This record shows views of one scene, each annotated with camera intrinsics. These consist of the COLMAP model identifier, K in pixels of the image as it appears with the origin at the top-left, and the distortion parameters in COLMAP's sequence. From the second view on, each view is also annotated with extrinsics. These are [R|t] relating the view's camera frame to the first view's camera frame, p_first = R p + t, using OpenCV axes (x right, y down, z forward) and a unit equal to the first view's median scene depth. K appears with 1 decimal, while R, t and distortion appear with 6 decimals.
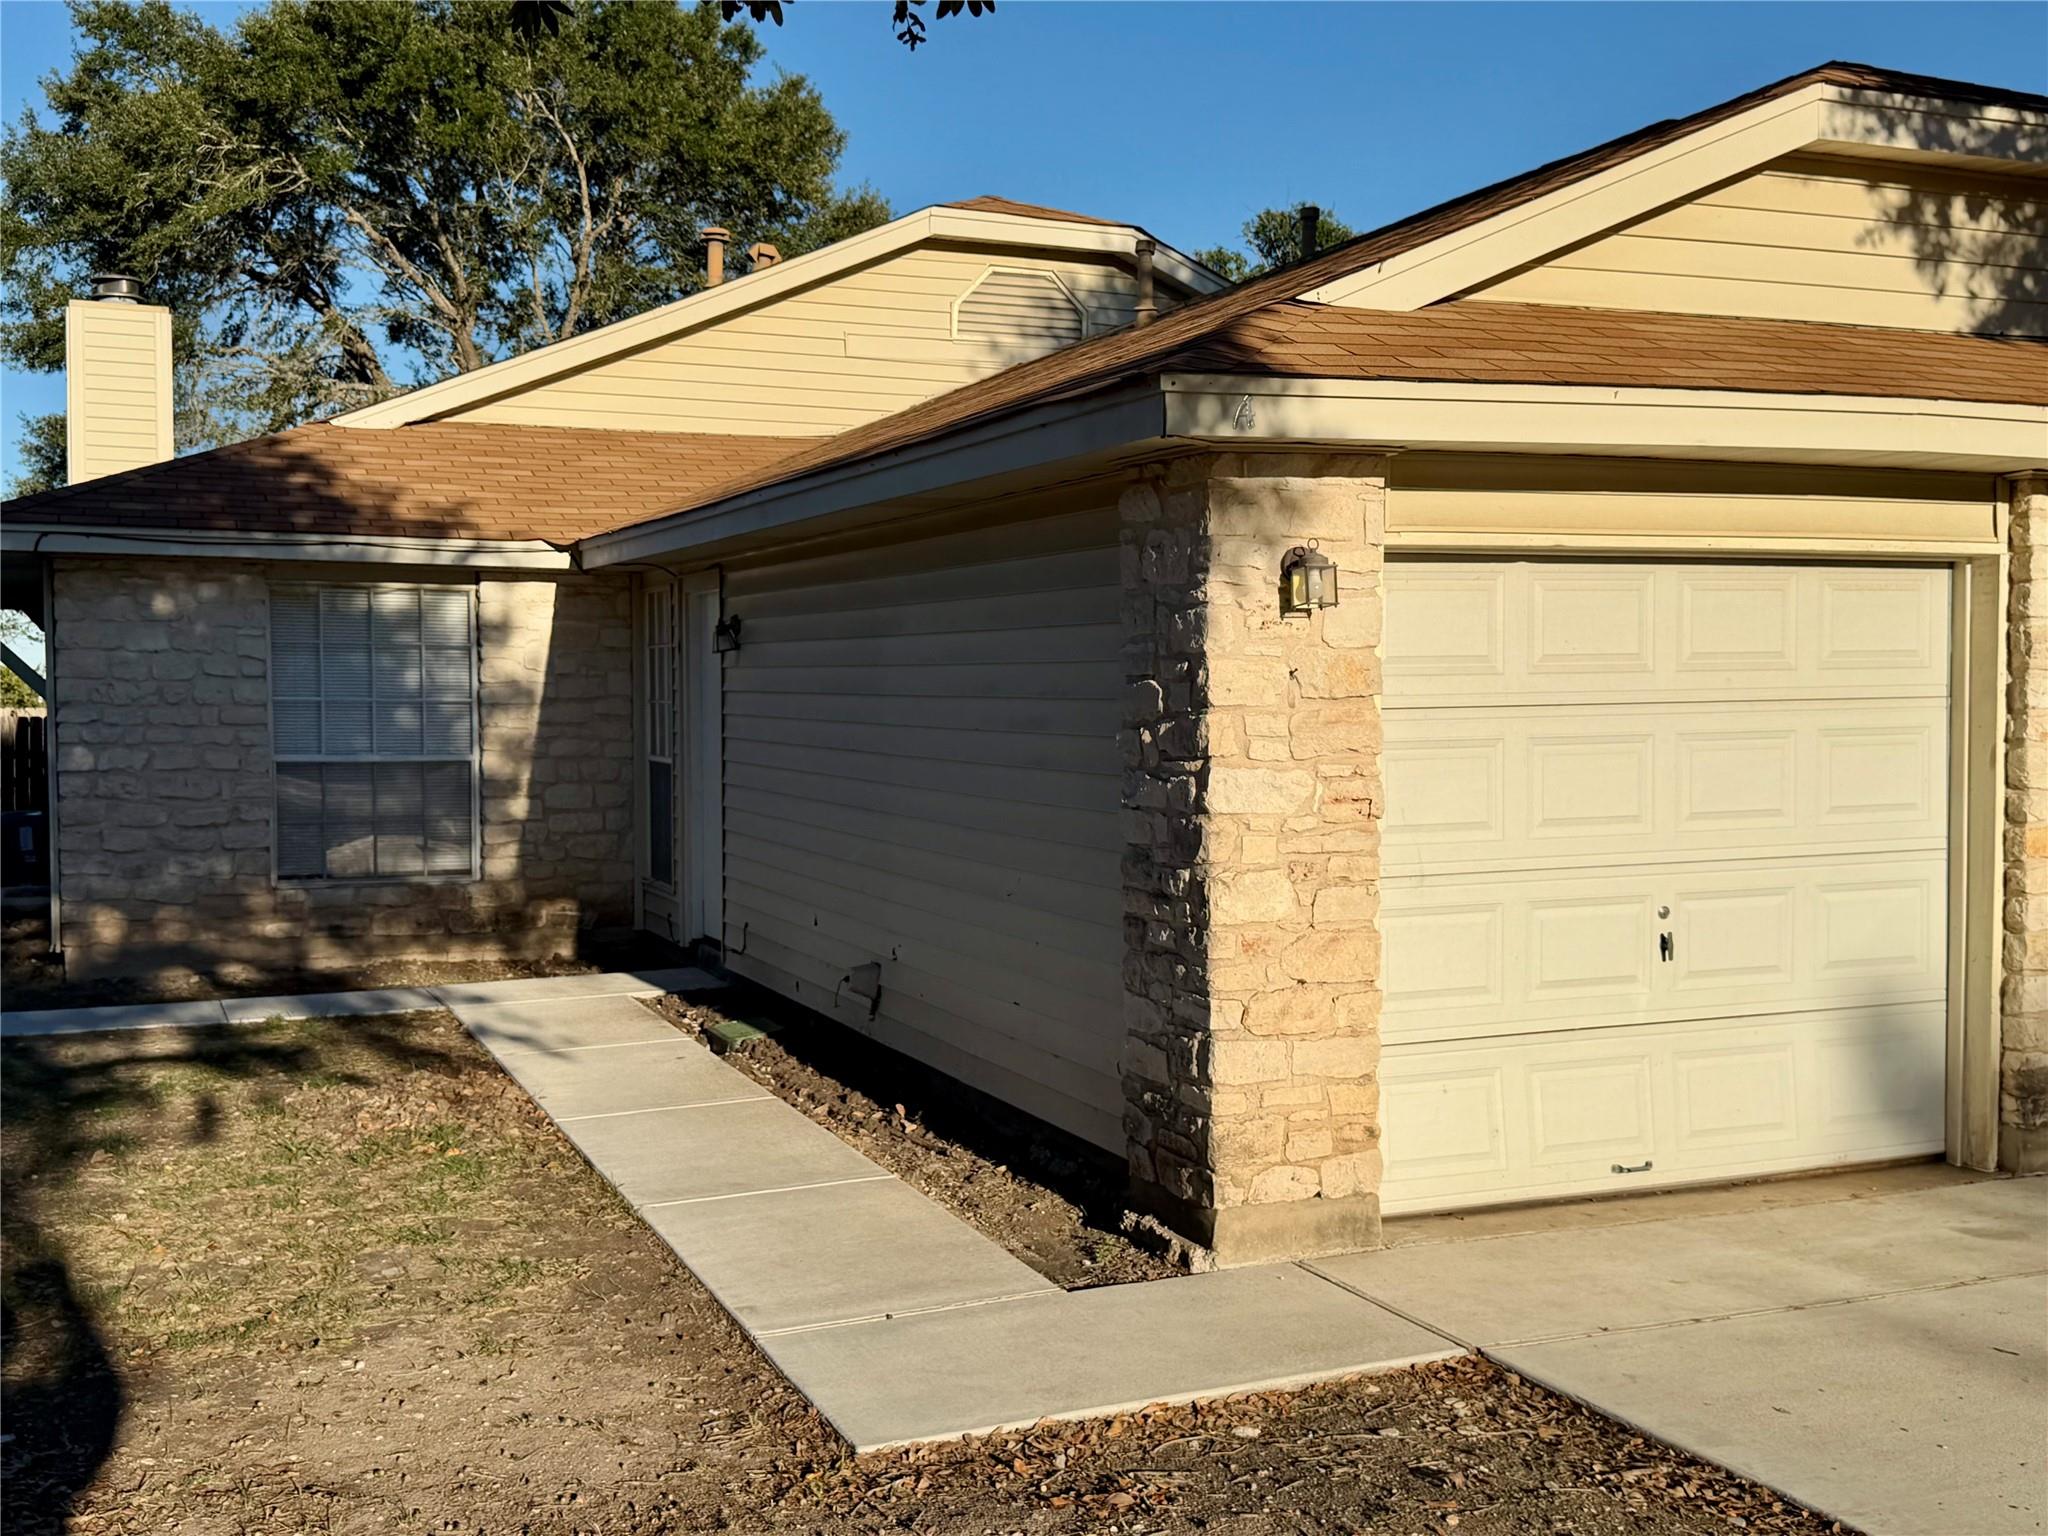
lens RADIAL K [[2192.1, 0, 1024.0], [0, 2192.1, 768.0], [0, 0, 1]] dist [0.325279, -0.837988]
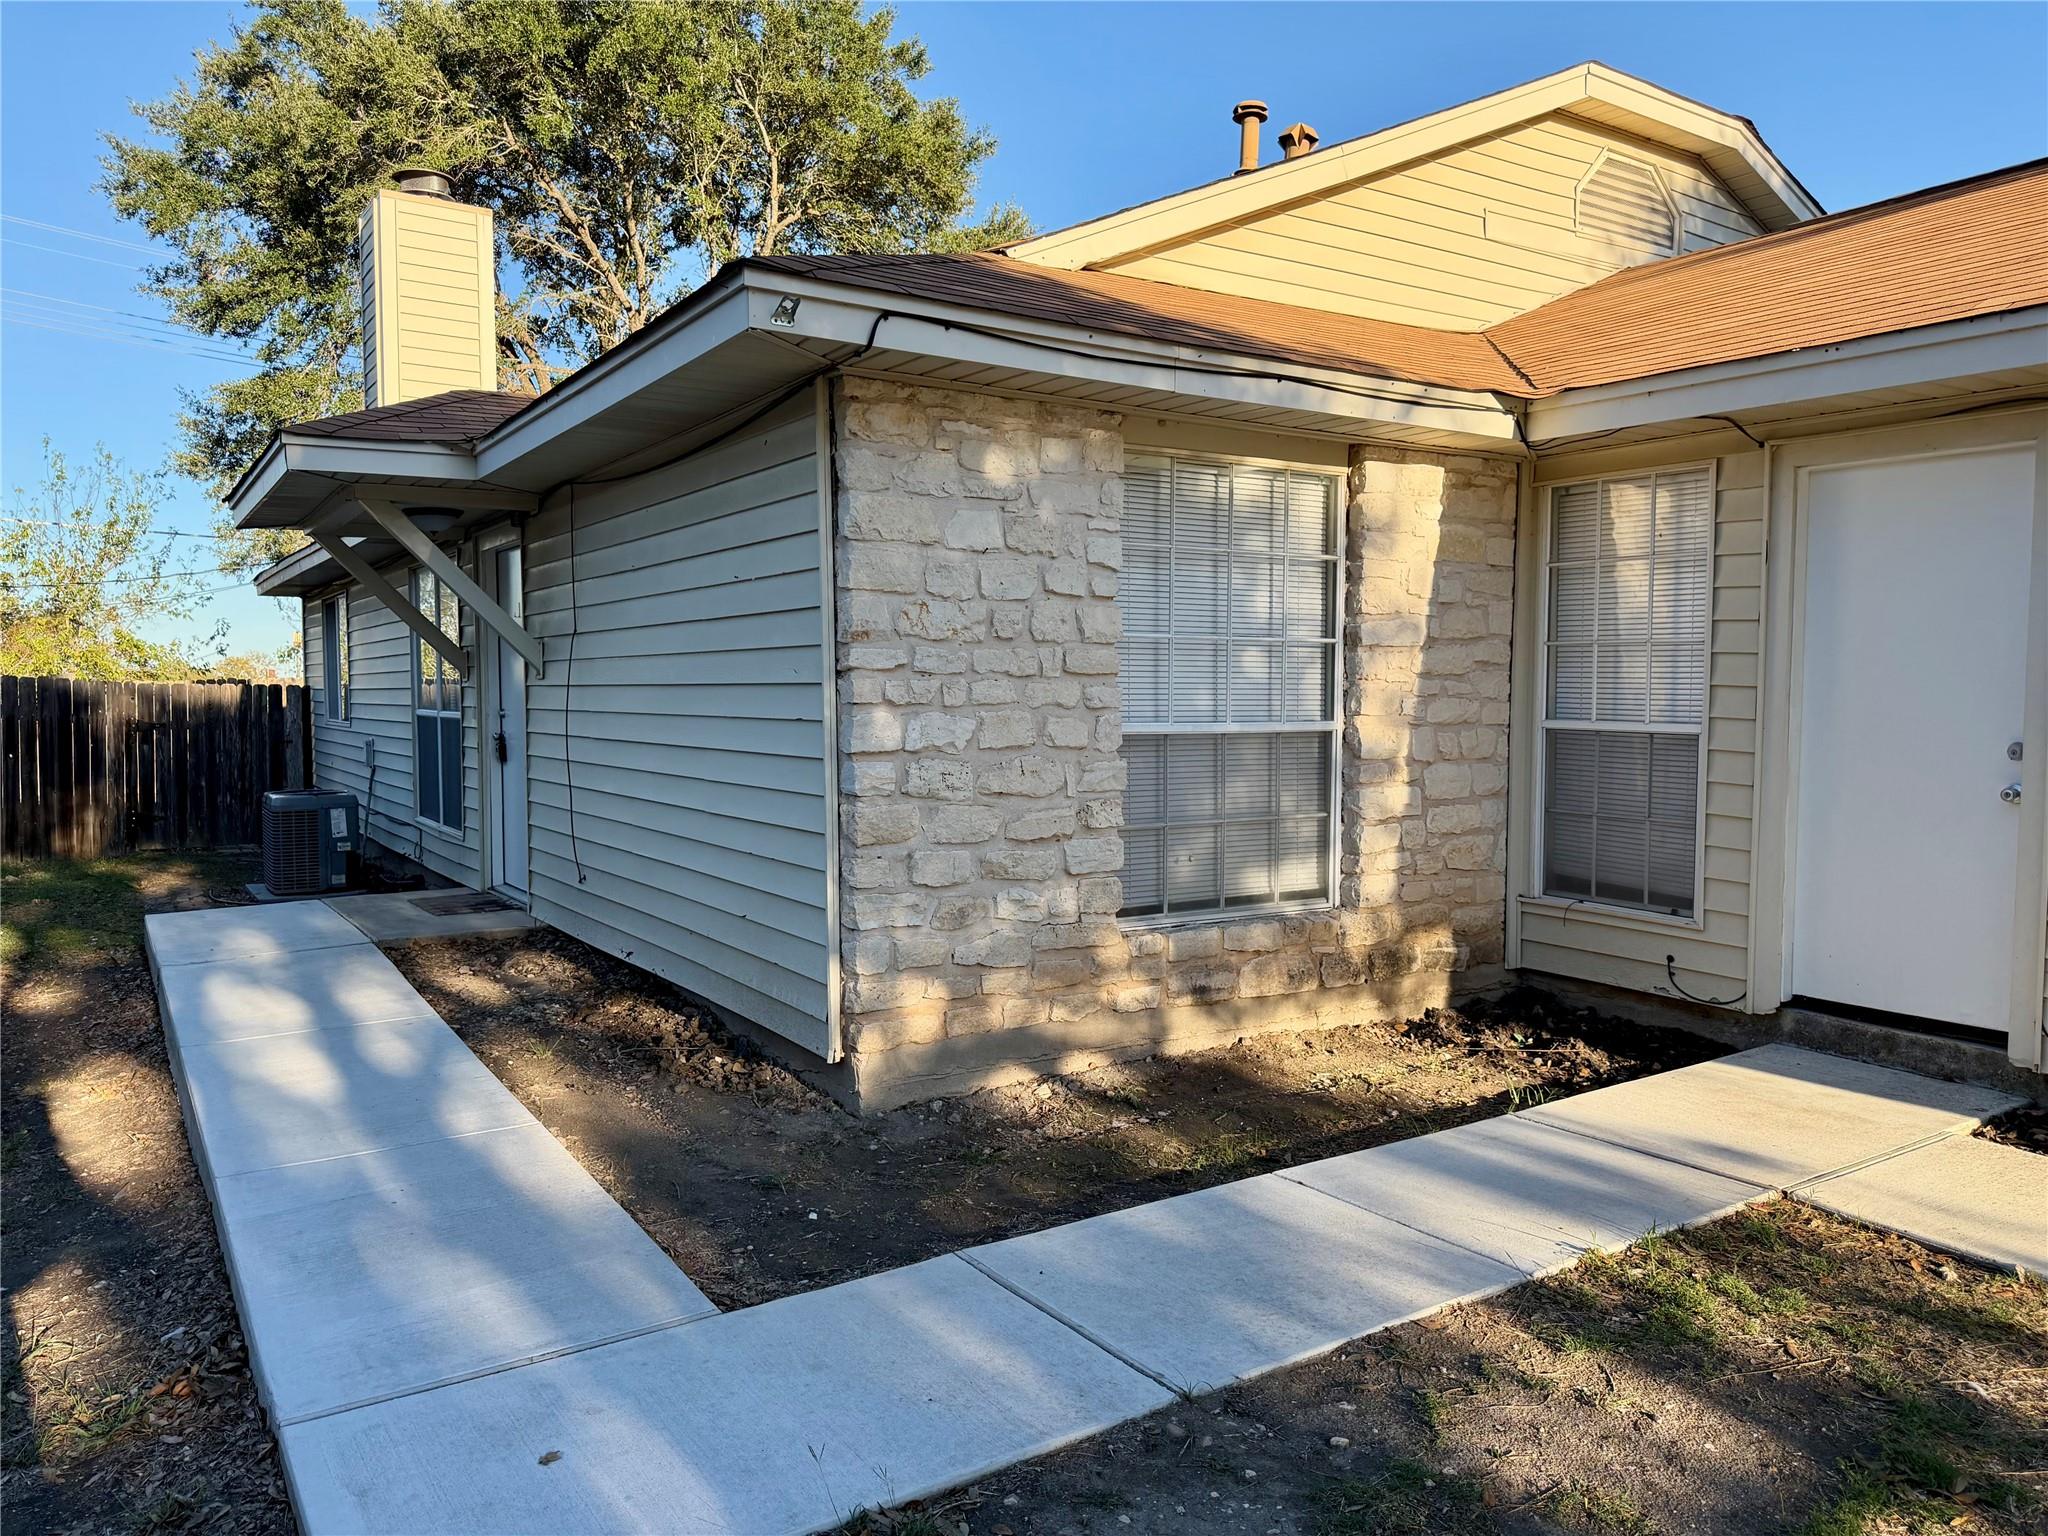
lens RADIAL K [[1432.7, 0, 1029.7], [0, 1432.7, 791.2], [0, 0, 1]] dist [0.093438, -0.145105]
pose [[0.979809, -0.013874, 0.199453, -0.428059], [0.005621, 0.999107, 0.041882, -0.003663], [-0.199855, -0.039915, 0.979012, 0.592884]]
